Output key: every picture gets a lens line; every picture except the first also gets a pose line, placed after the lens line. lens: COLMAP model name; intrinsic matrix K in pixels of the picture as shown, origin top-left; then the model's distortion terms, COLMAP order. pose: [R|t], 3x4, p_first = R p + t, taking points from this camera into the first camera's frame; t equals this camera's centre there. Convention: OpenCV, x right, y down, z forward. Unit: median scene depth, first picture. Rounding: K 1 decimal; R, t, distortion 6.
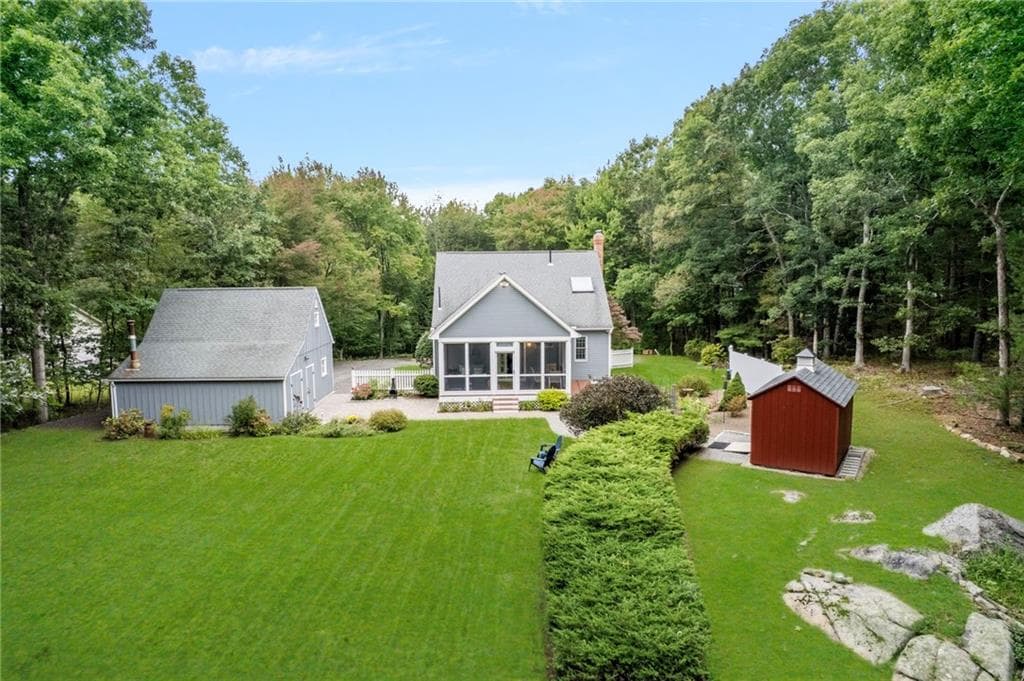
lens RADIAL K [[672.5, 0, 499.2], [0, 672.5, 342.3], [0, 0, 1]] dist [-0.003359, -0.000710]
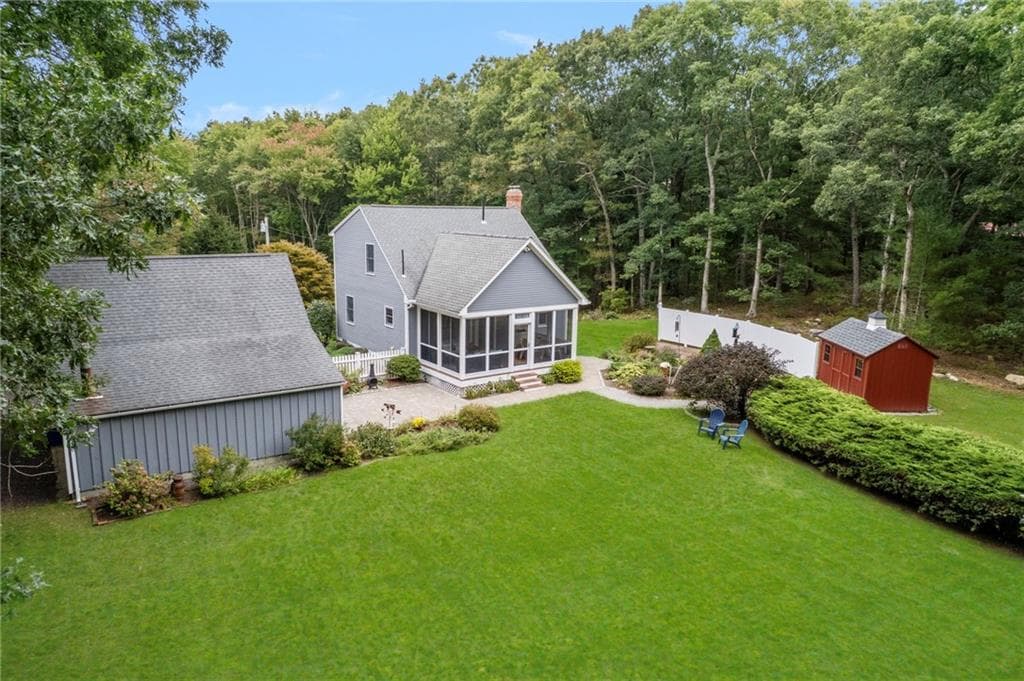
lens RADIAL K [[685.3, 0, 512.0], [0, 685.3, 340.5], [0, 0, 1]] dist [-0.002006, -0.000360]
pose [[0.812033, -0.083707, 0.577577, -0.538294], [0.033792, 0.994744, 0.096656, -0.053361], [-0.582632, -0.058970, 0.810594, 0.255352]]
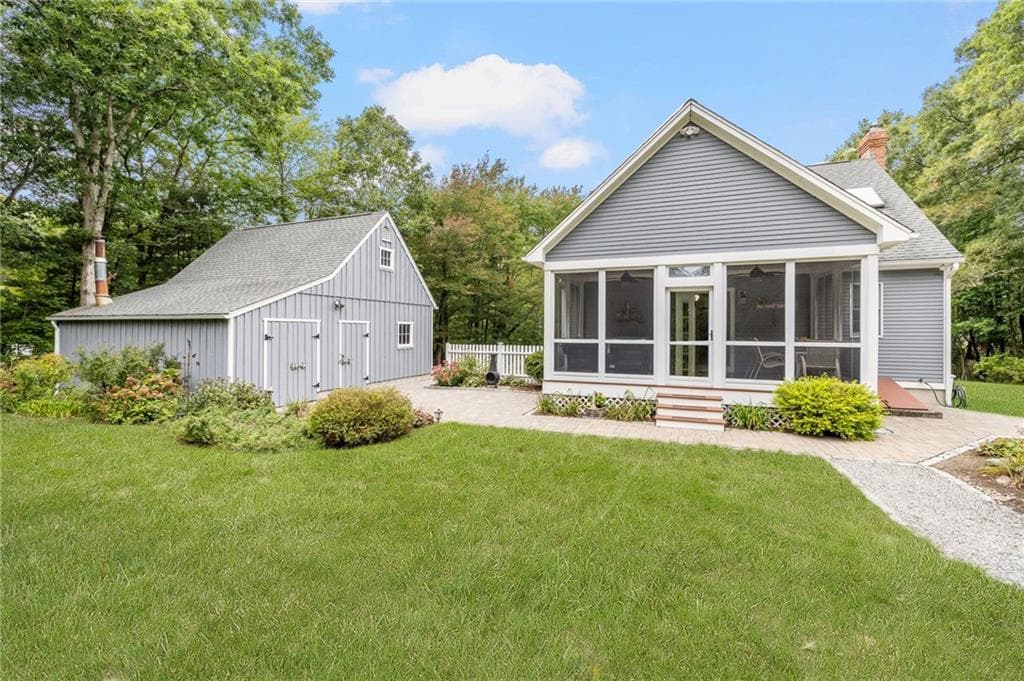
lens RADIAL K [[436.9, 0, 509.8], [0, 436.9, 330.3], [0, 0, 1]] dist [-0.002112, -0.000108]
pose [[0.920474, 0.016470, -0.390456, 0.012191], [-0.058398, 0.993690, -0.095754, 0.075450], [0.386416, 0.110941, 0.915628, 0.696383]]
